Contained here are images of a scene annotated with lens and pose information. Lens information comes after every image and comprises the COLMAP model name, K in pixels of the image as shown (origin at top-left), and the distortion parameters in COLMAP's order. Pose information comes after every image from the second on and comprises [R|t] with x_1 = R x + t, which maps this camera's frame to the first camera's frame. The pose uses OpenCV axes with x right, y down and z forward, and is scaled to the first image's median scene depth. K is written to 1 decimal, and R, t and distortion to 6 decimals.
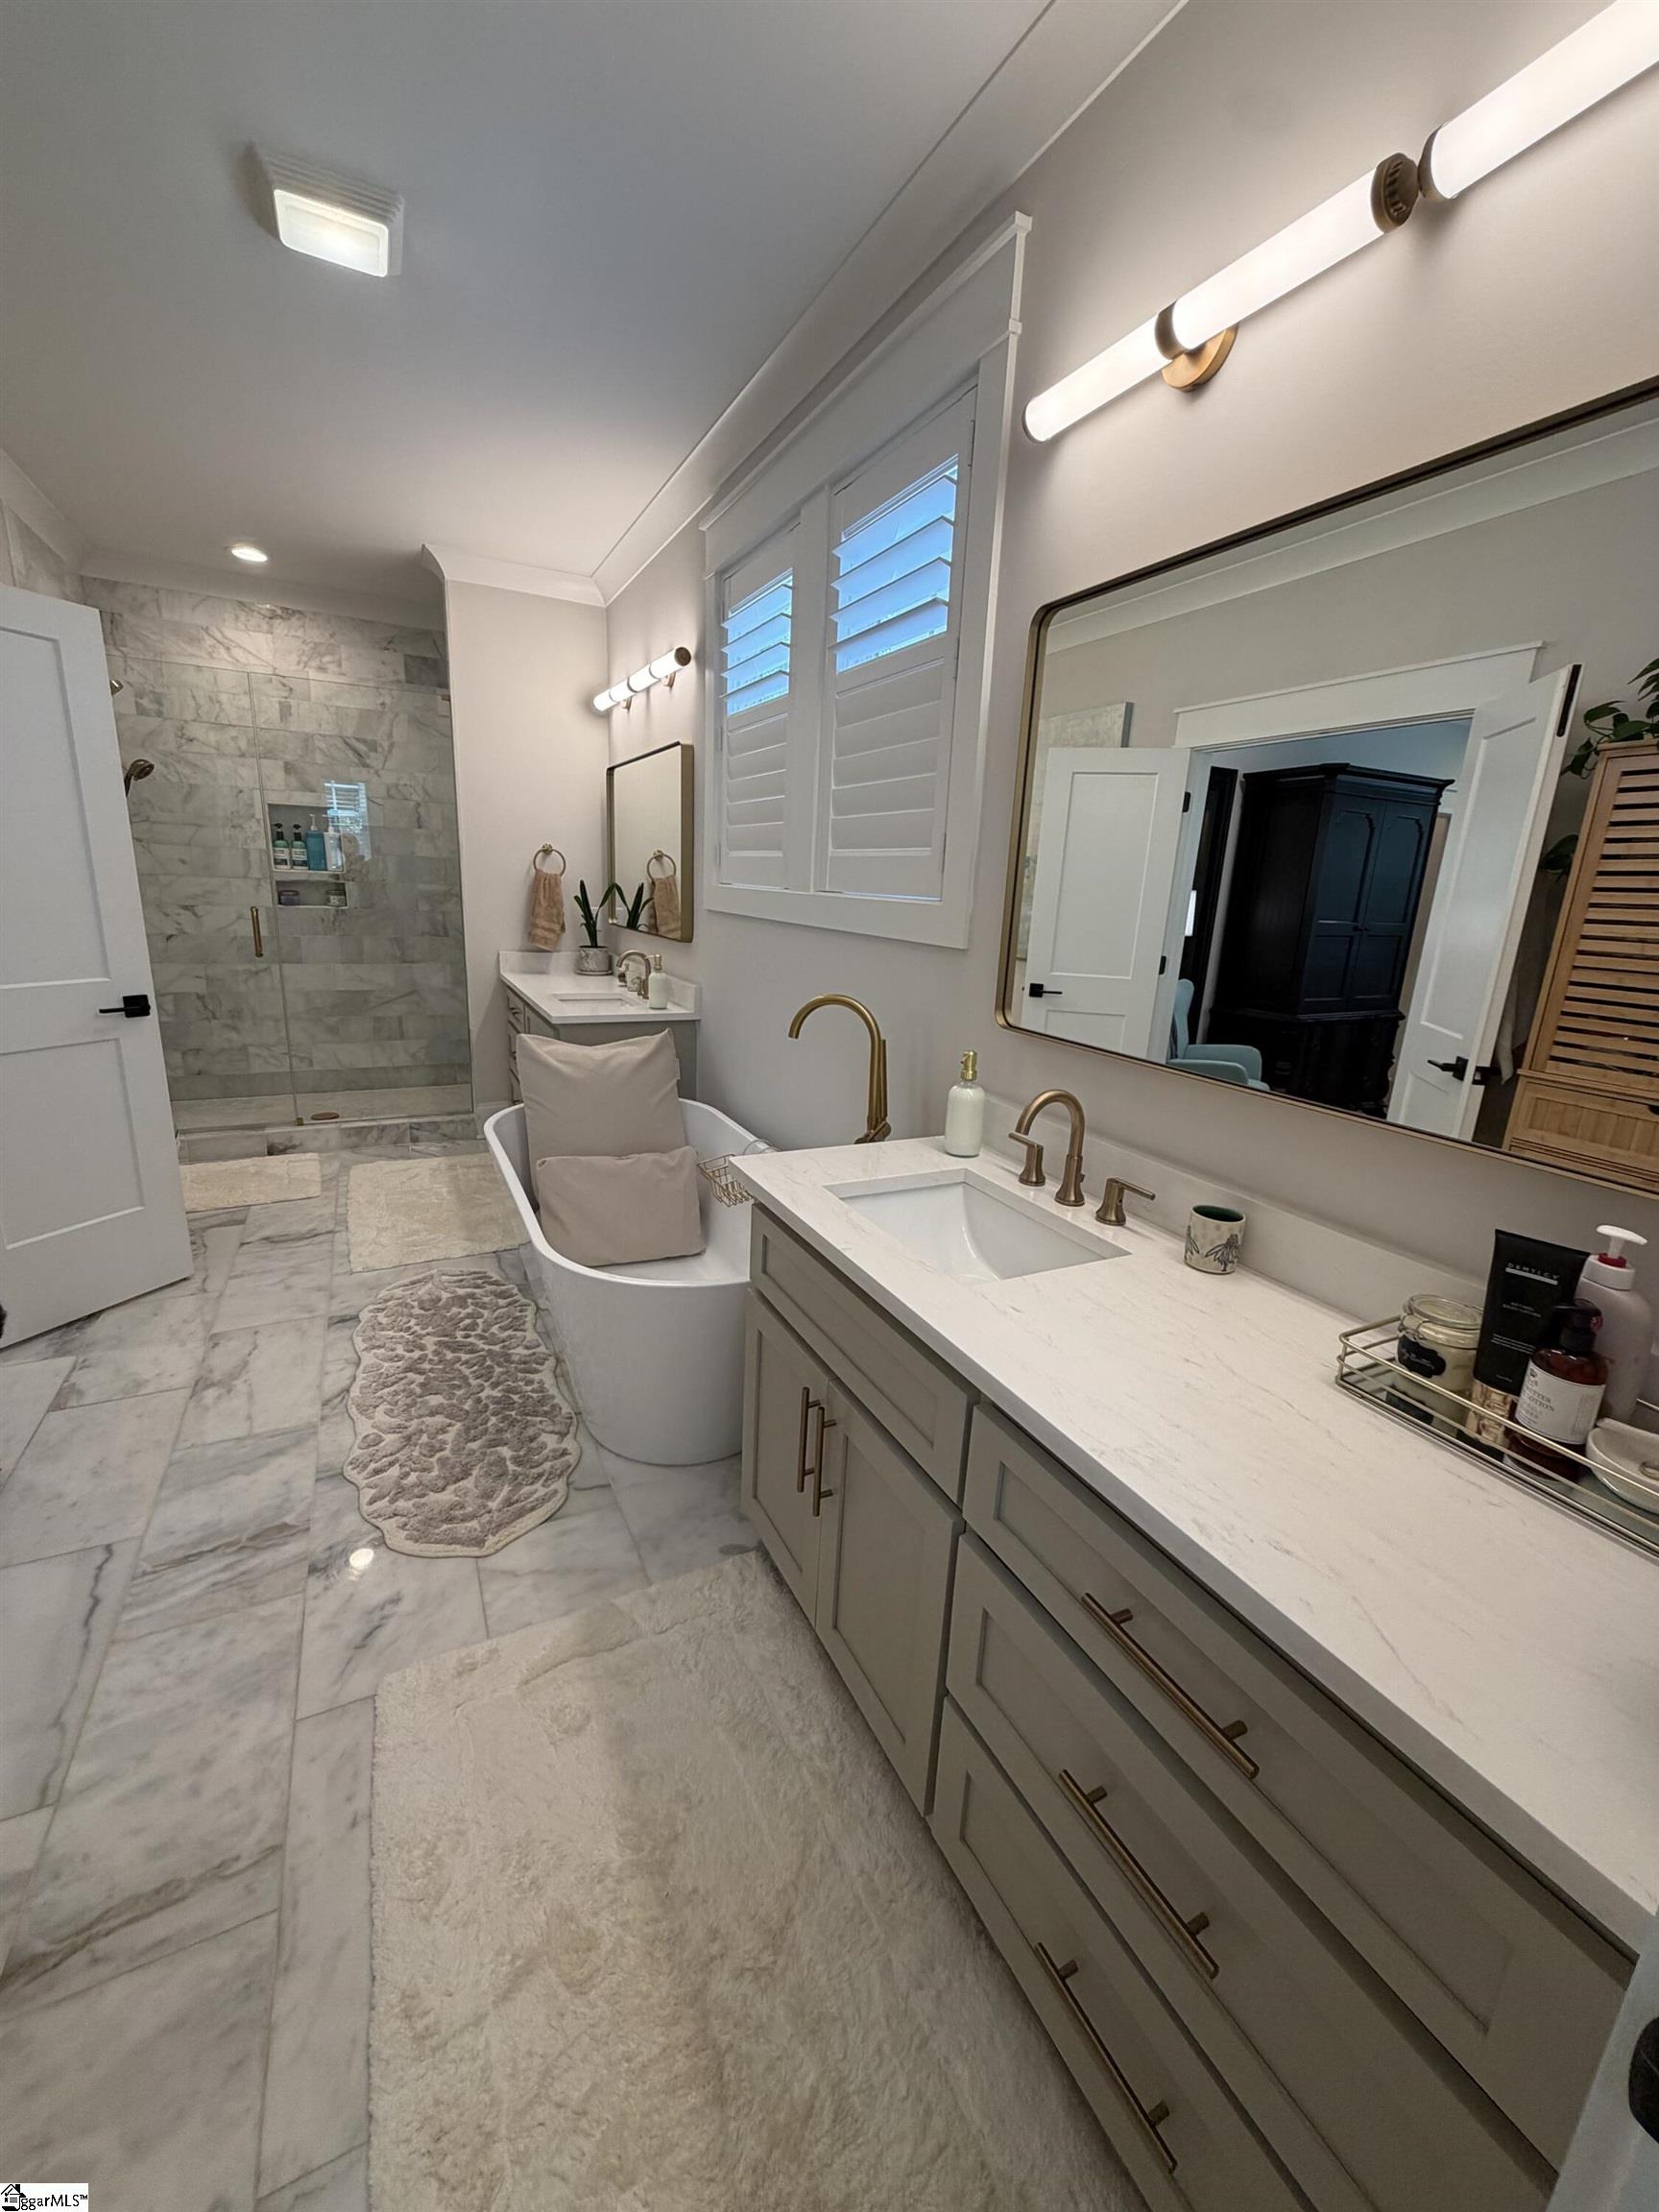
lens RADIAL K [[881.6, 0, 831.7], [0, 881.6, 1102.4], [0, 0, 1]] dist [-0.003163, -0.000250]
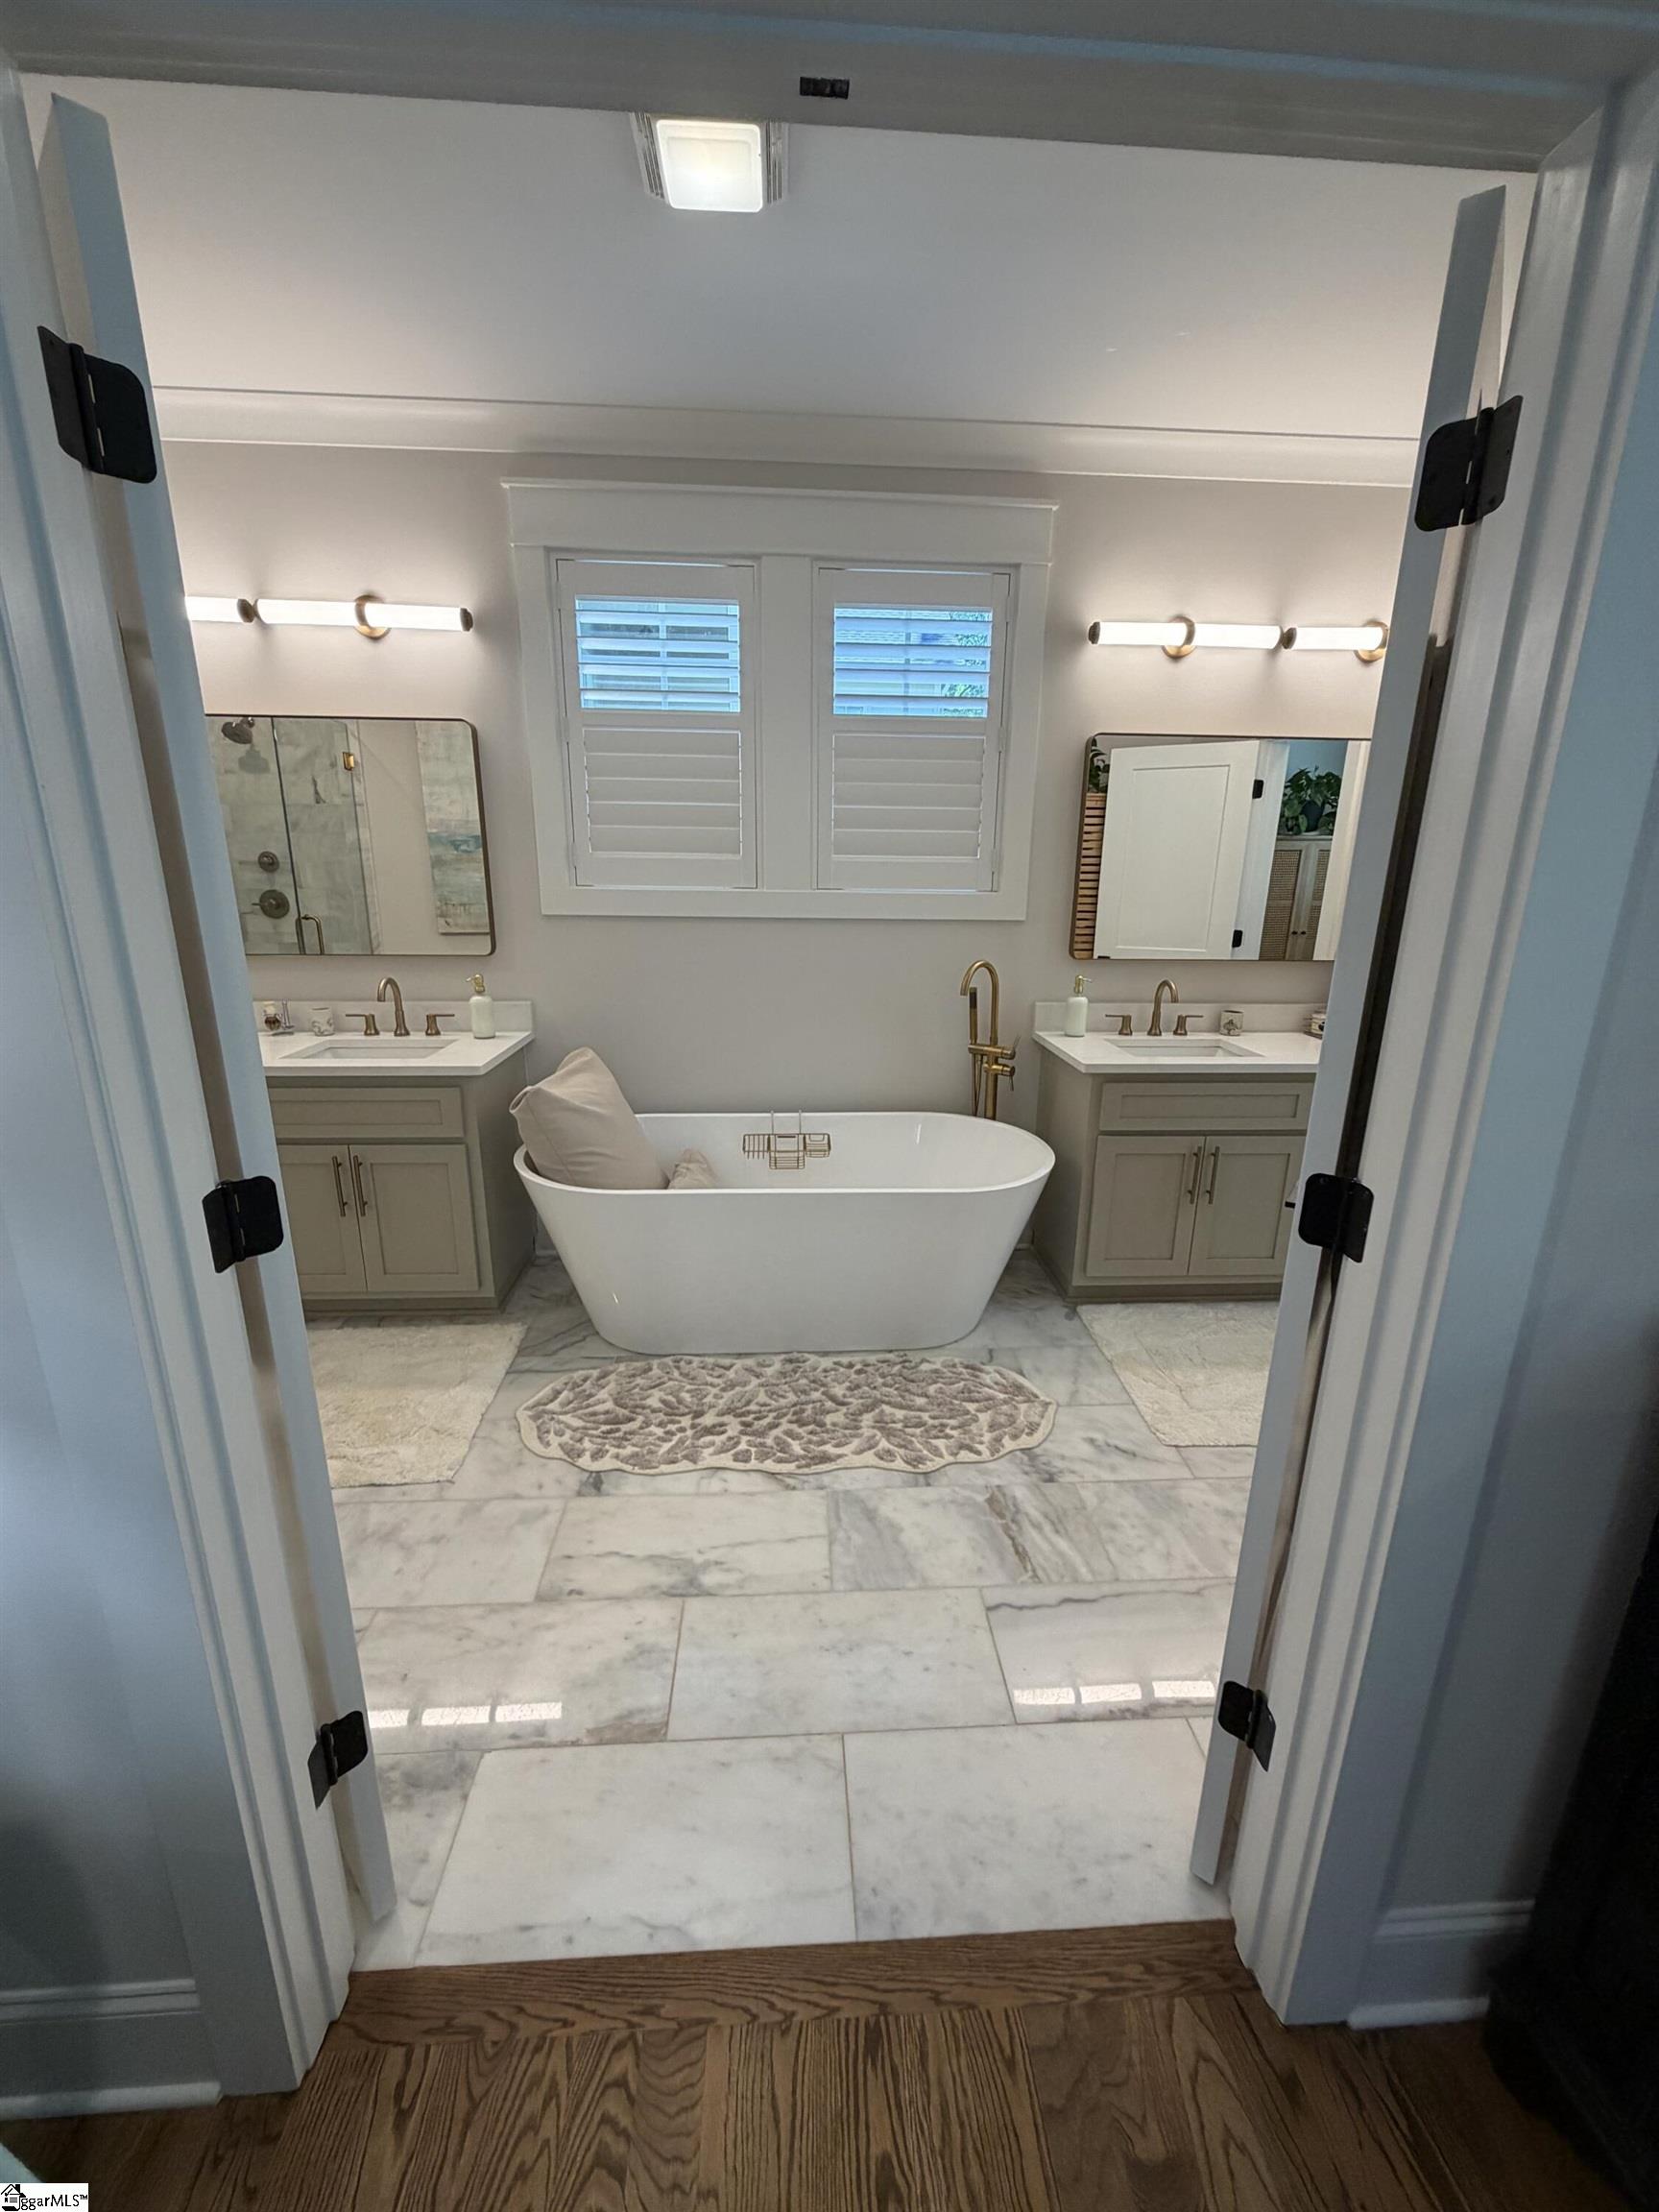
lens RADIAL K [[881.6, 0, 829.7], [0, 881.6, 1105.6], [0, 0, 1]] dist [-0.003163, -0.000250]
pose [[0.407434, -0.285051, 0.867608, -1.483558], [0.232030, 0.951174, 0.203544, -0.256188], [-0.883266, 0.118380, 0.453681, 0.599017]]
